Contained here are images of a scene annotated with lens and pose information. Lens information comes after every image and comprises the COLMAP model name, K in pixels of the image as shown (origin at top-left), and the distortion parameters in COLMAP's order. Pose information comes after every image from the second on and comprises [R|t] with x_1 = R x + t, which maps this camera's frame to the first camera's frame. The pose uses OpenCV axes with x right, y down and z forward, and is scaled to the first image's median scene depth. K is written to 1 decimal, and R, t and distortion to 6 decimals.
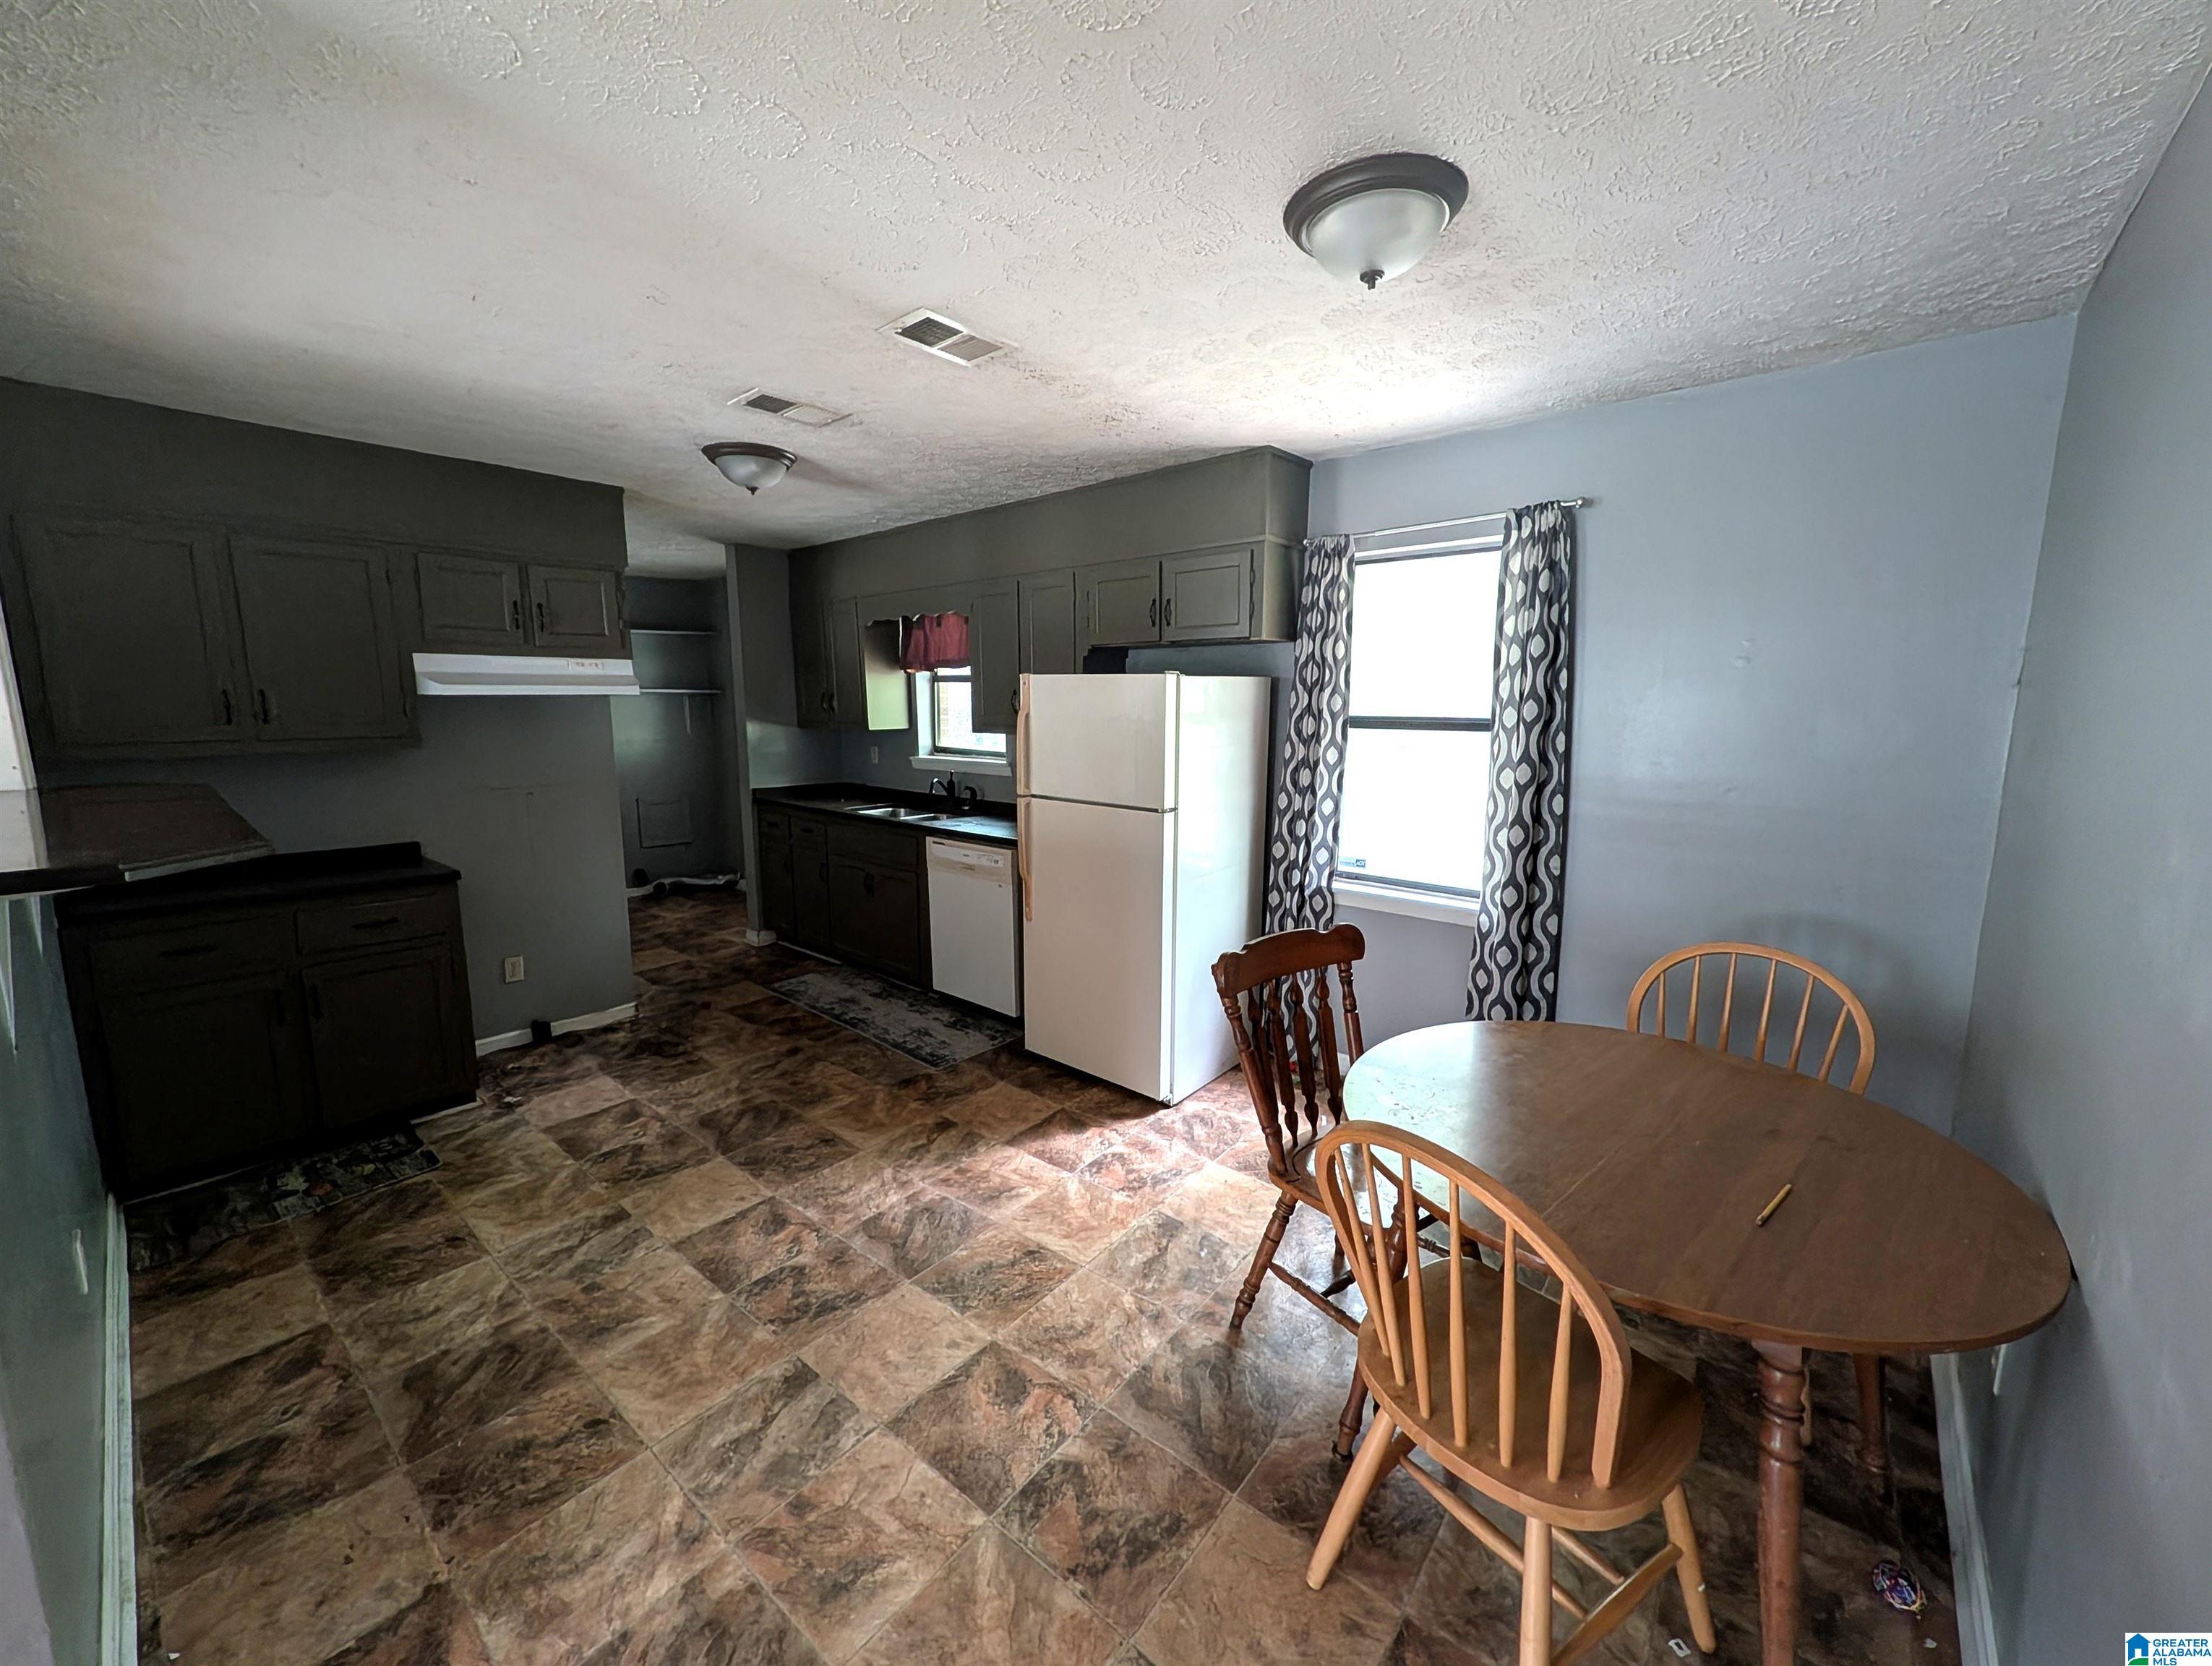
lens RADIAL K [[855.5, 0, 1106.0], [0, 855.5, 833.0], [0, 0, 1]] dist [-0.000487, -0.000052]
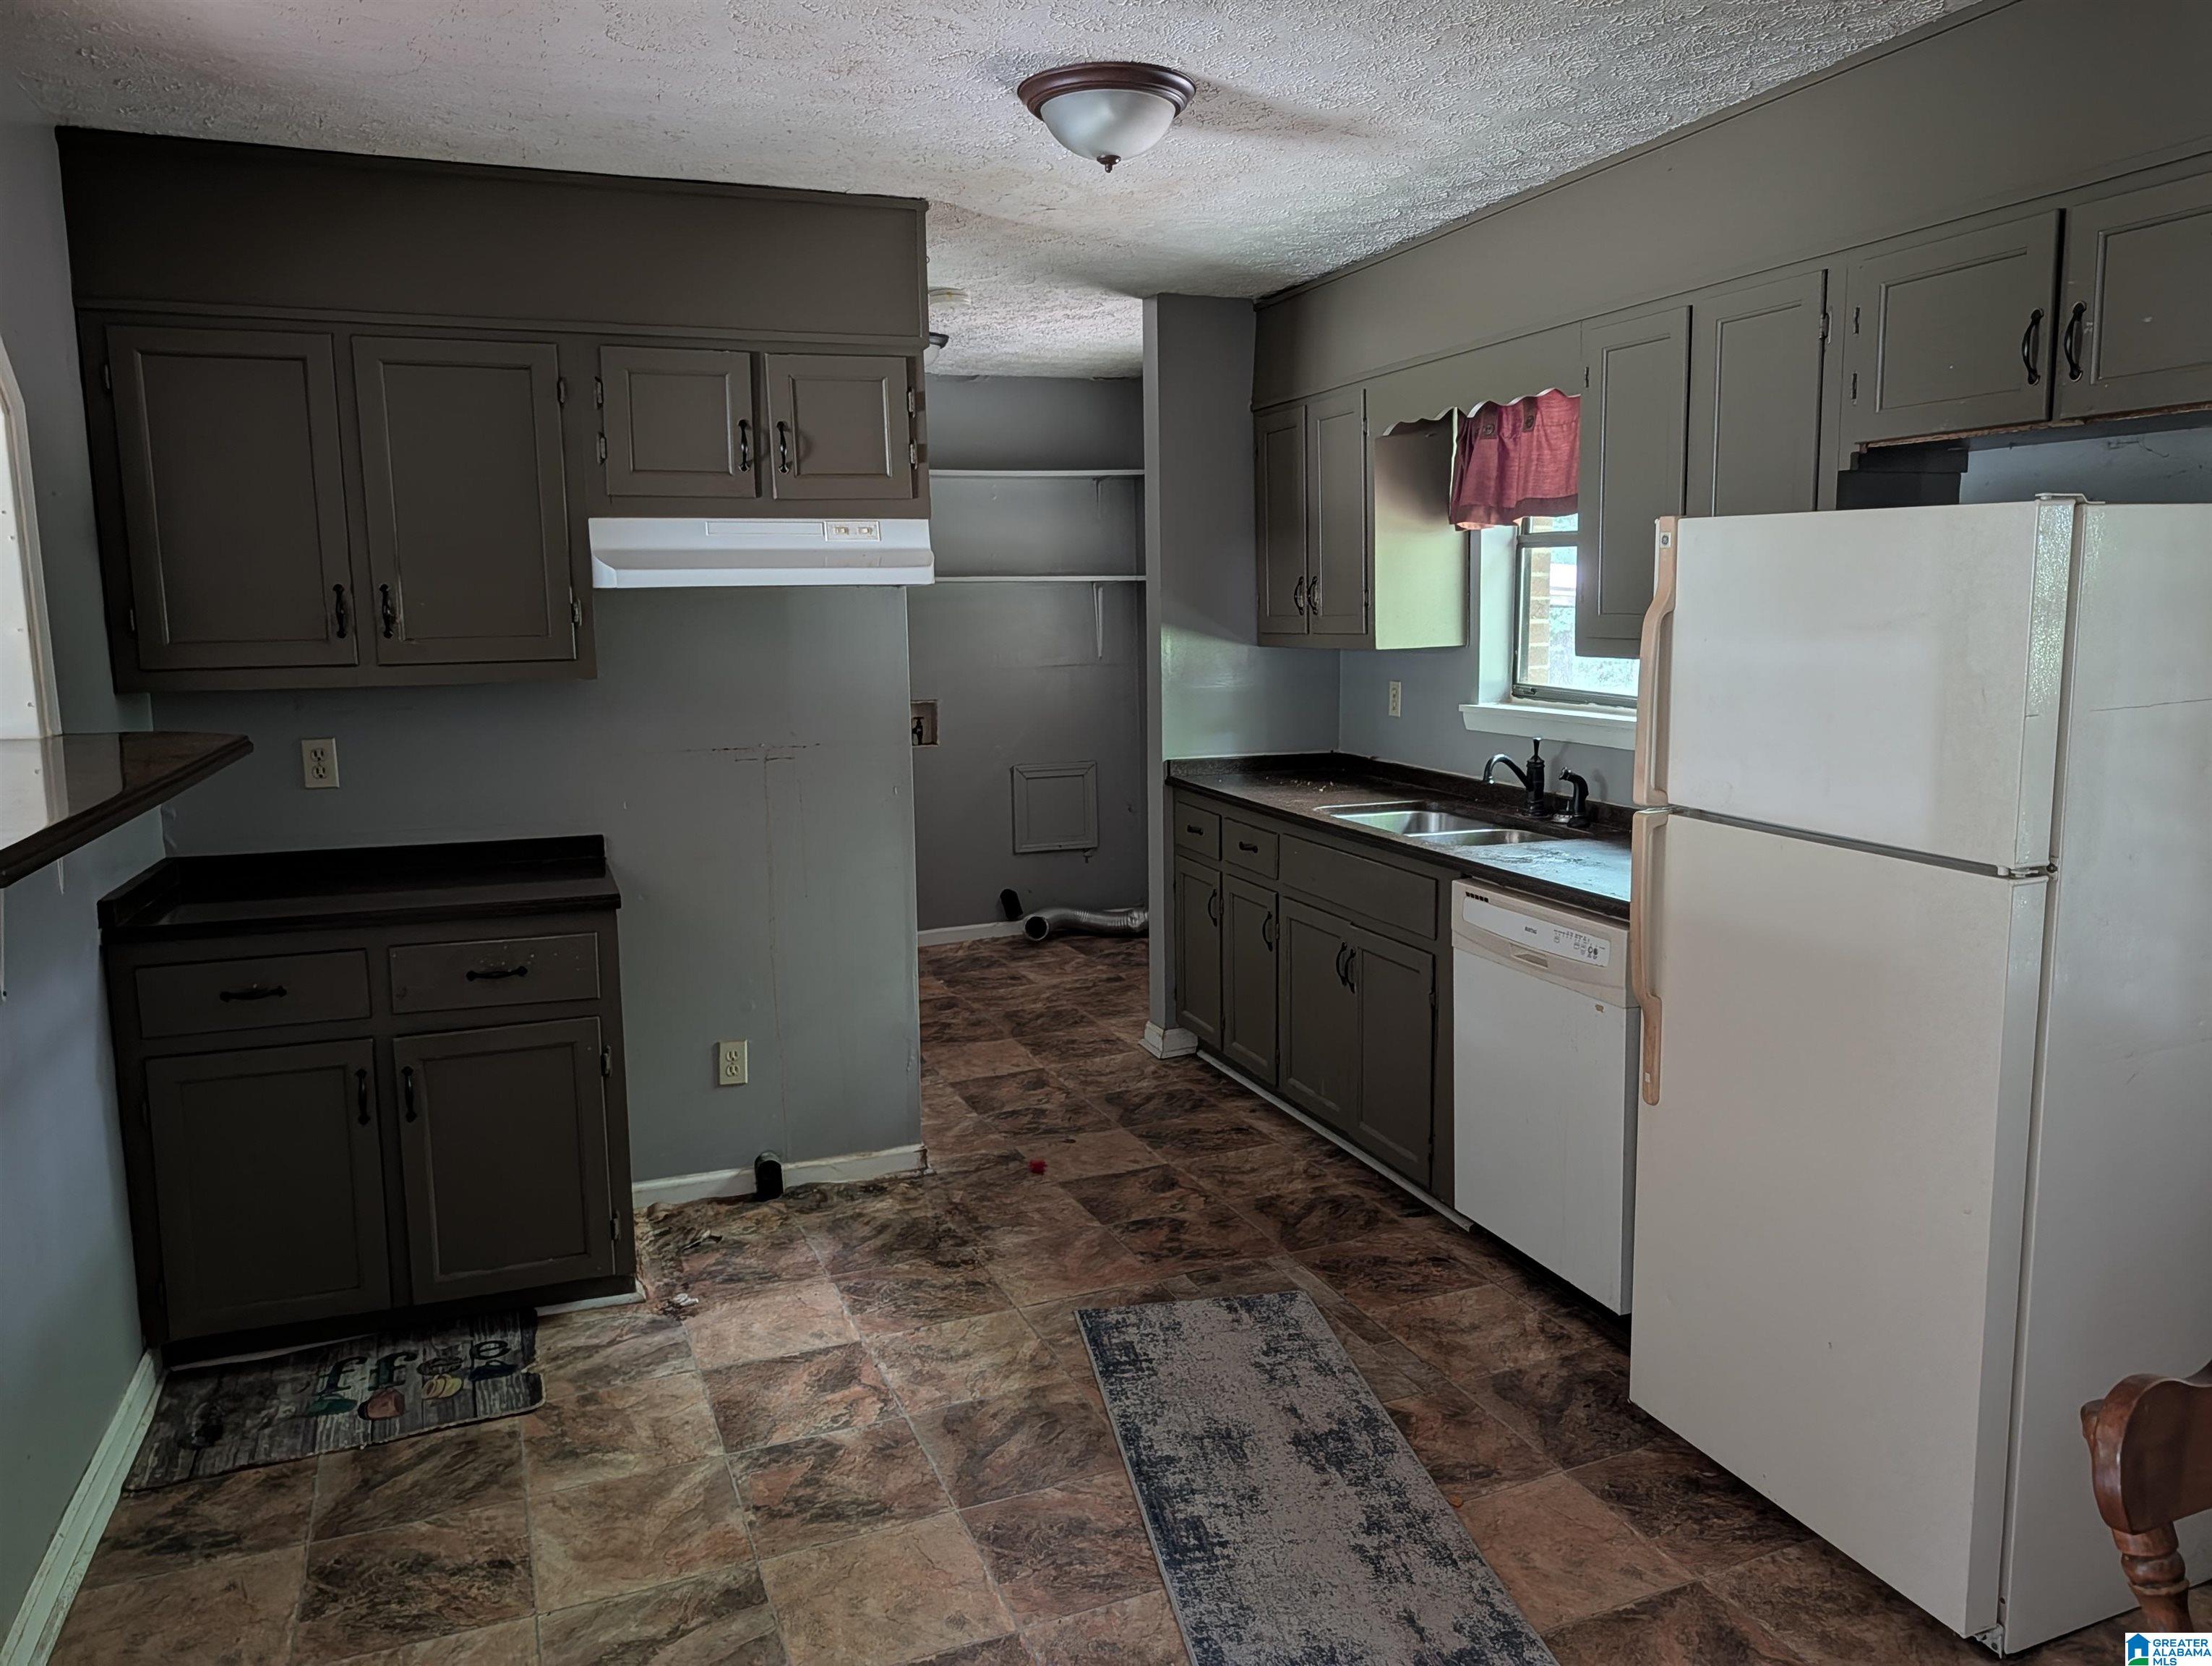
lens RADIAL K [[1642.1, 0, 1106.0], [0, 1642.1, 833.0], [0, 0, 1]] dist [0.008103, 0.001017]
pose [[0.885440, 0.054508, -0.461547, 0.037225], [-0.057244, 0.998328, 0.008084, -0.021132], [0.461216, 0.019262, 0.887079, 0.148451]]
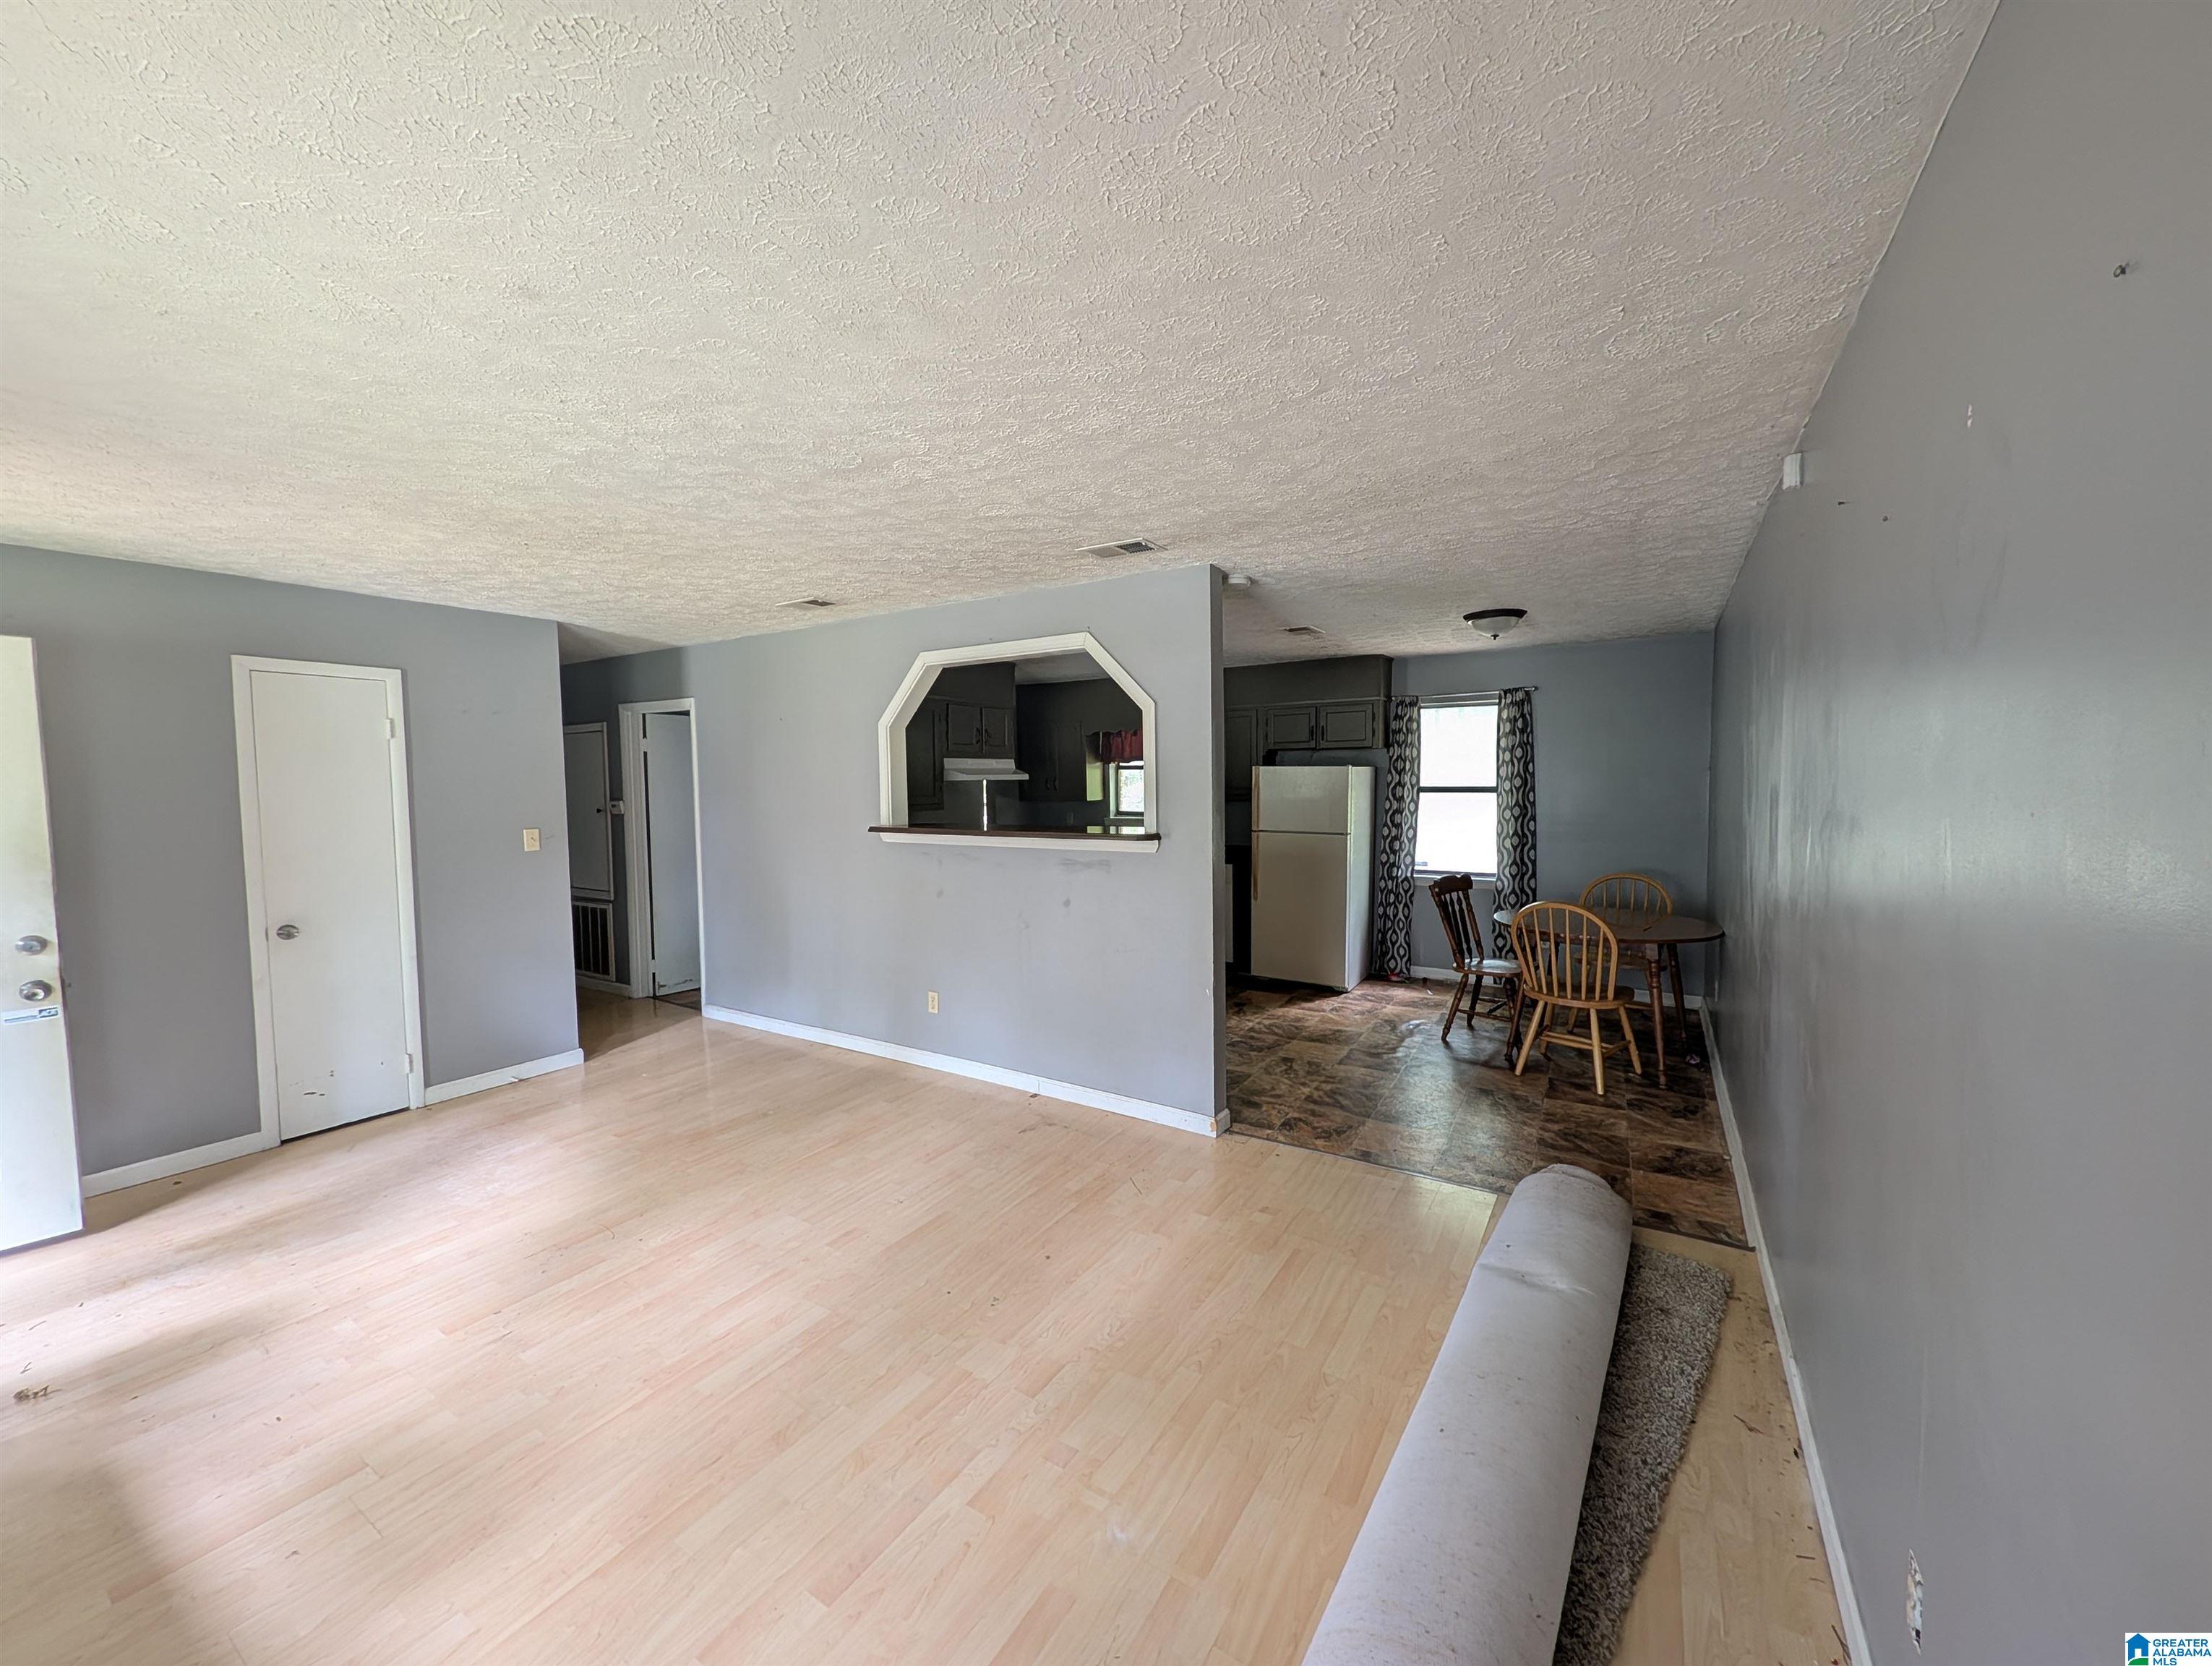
lens RADIAL K [[855.5, 0, 1106.0], [0, 855.5, 833.0], [0, 0, 1]] dist [-0.000487, -0.000052]
pose [[0.988593, -0.019833, 0.149298, -0.712635], [0.033623, 0.995337, -0.090412, 0.120624], [-0.146809, 0.094401, 0.984650, -0.798398]]
